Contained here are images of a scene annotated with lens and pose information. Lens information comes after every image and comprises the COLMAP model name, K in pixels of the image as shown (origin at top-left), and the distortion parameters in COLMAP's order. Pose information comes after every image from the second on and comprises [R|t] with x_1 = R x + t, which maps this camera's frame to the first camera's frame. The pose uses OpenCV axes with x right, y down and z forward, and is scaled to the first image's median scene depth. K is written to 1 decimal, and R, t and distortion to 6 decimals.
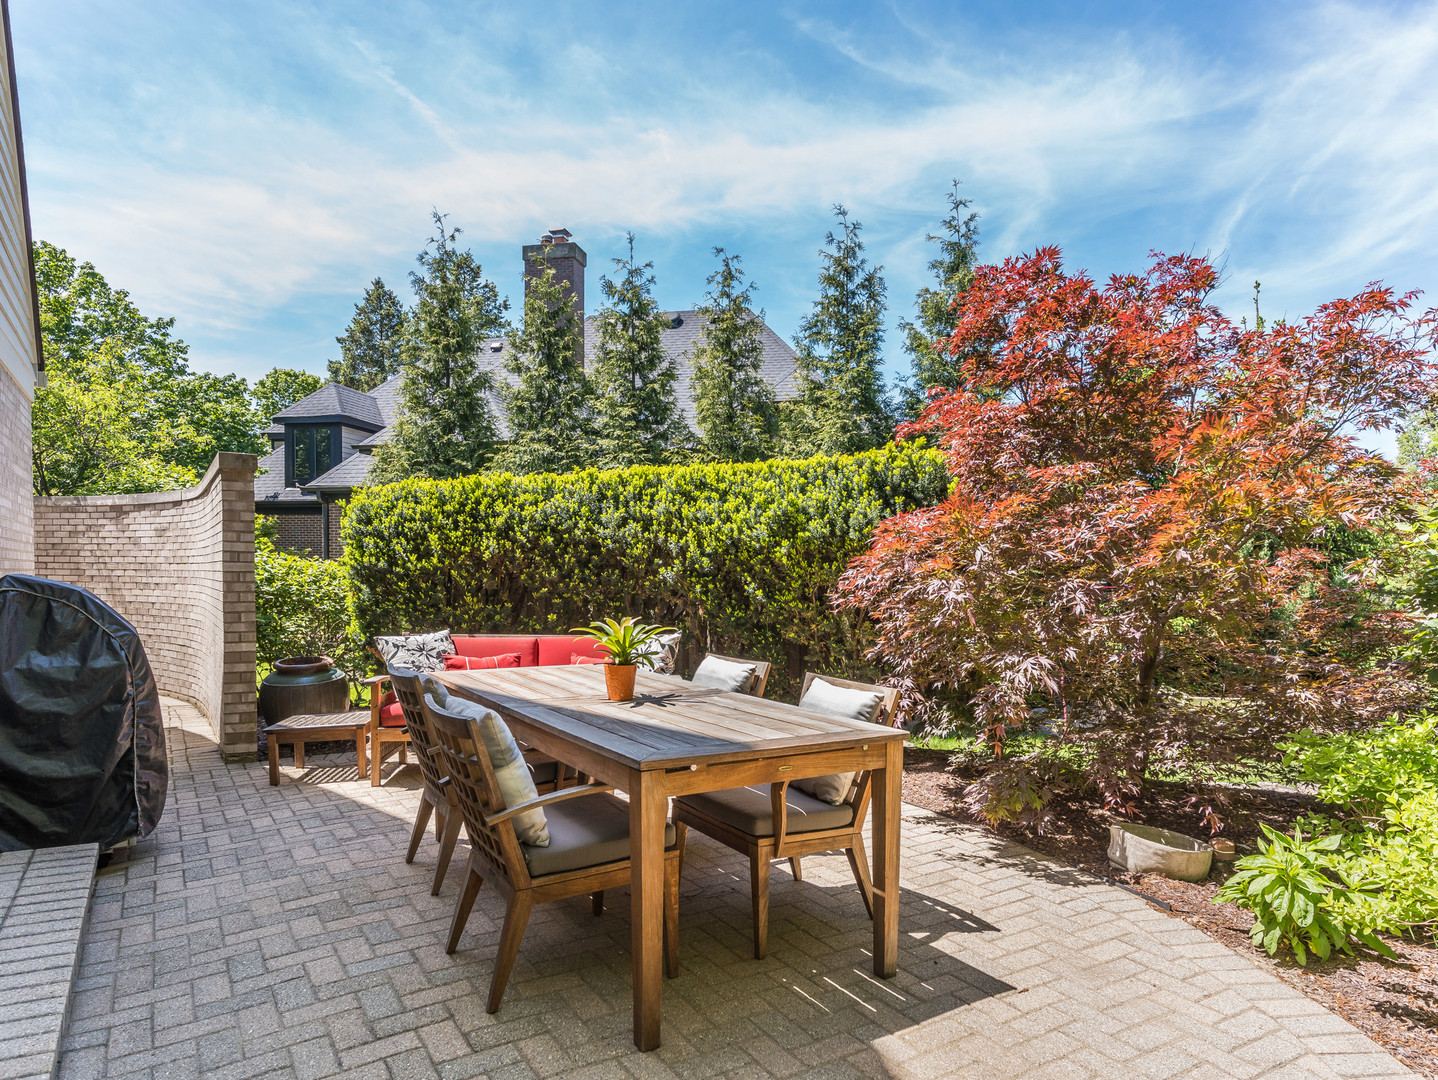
lens RADIAL K [[900.4, 0, 720.8], [0, 900.4, 546.7], [0, 0, 1]] dist [-0.002568, -0.000504]
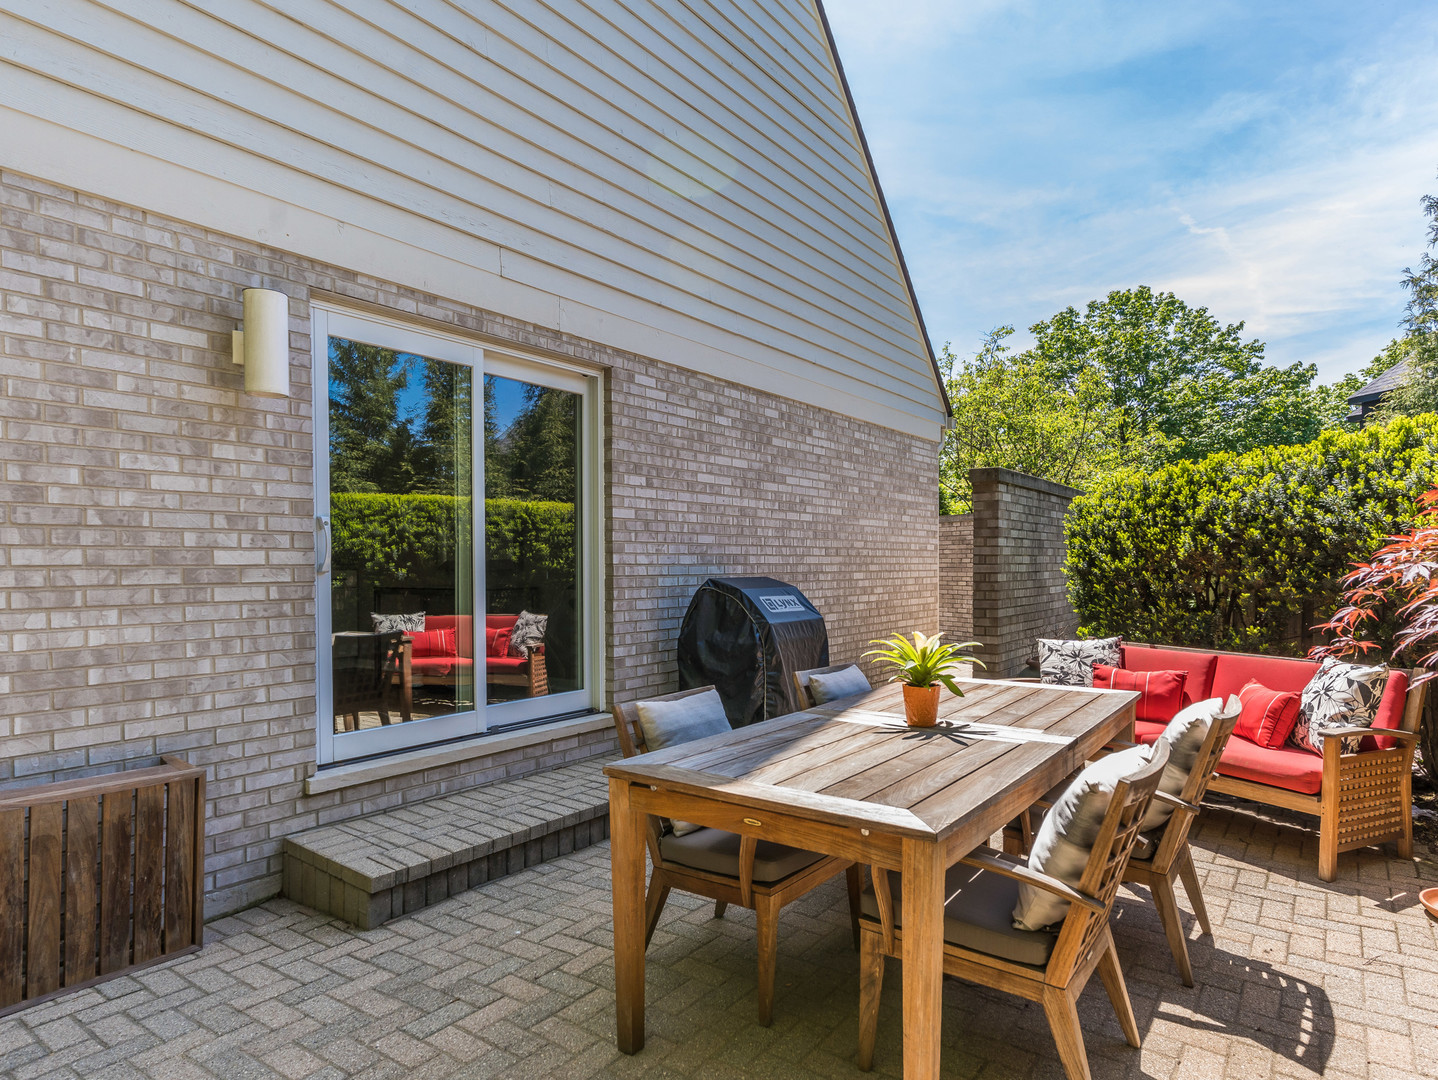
lens RADIAL K [[862.4, 0, 718.3], [0, 862.4, 545.1], [0, 0, 1]] dist [-0.001361, 0.003349]
pose [[0.361488, -0.029942, -0.931896, 0.358553], [0.034466, 0.999230, -0.018736, 0.001748], [0.931740, -0.025346, 0.362241, 0.304457]]
